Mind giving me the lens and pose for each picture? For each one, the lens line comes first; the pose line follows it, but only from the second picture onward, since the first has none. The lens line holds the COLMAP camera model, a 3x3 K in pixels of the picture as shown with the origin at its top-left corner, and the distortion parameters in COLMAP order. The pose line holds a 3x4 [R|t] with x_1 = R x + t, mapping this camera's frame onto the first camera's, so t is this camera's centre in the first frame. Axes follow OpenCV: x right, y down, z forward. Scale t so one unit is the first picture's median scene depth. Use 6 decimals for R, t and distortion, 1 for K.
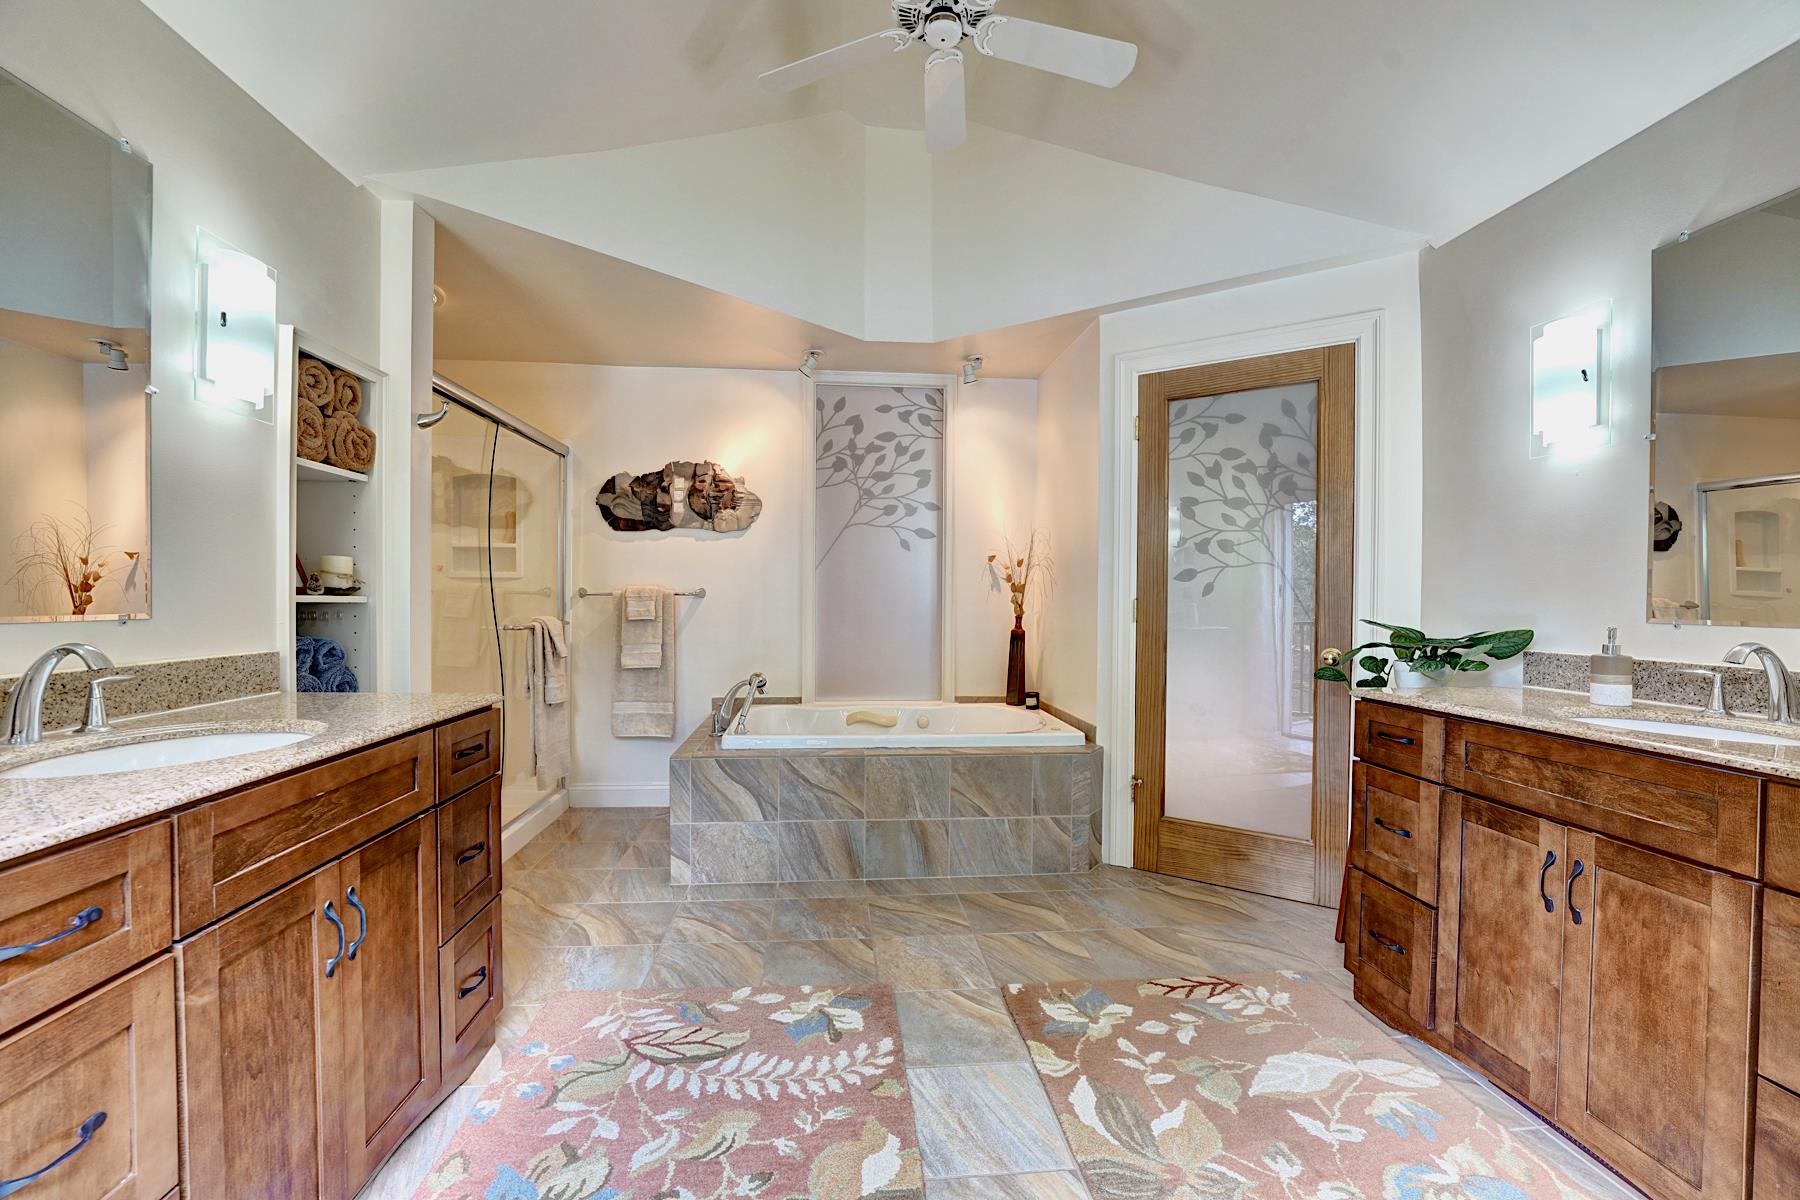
lens RADIAL K [[731.3, 0, 894.5], [0, 731.3, 603.2], [0, 0, 1]] dist [-0.022891, 0.000973]
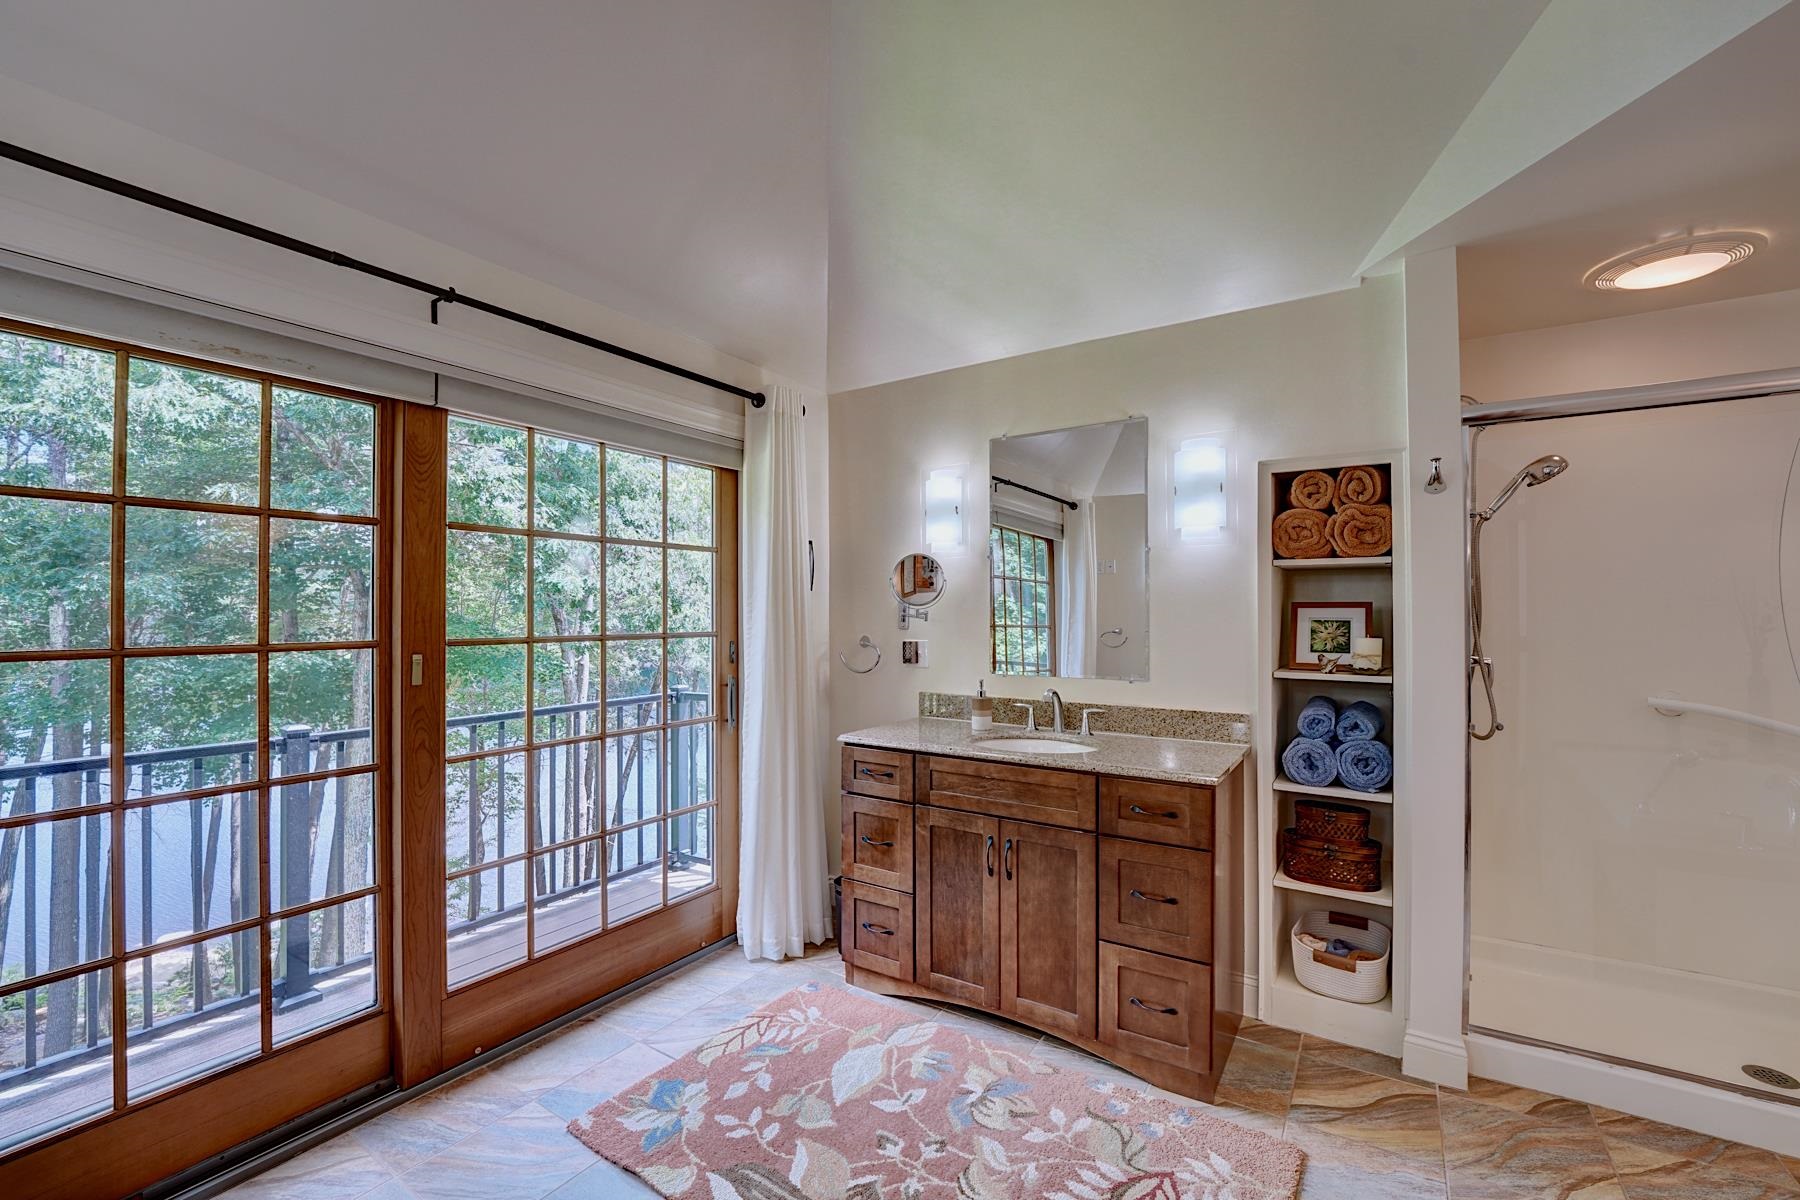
lens RADIAL K [[731.3, 0, 894.5], [0, 731.3, 603.2], [0, 0, 1]] dist [-0.022891, 0.000973]
pose [[-0.617073, -0.014484, -0.786773, 0.669180], [-0.007248, 0.999893, -0.012723, -0.129860], [0.786873, -0.002149, -0.617112, 1.481604]]
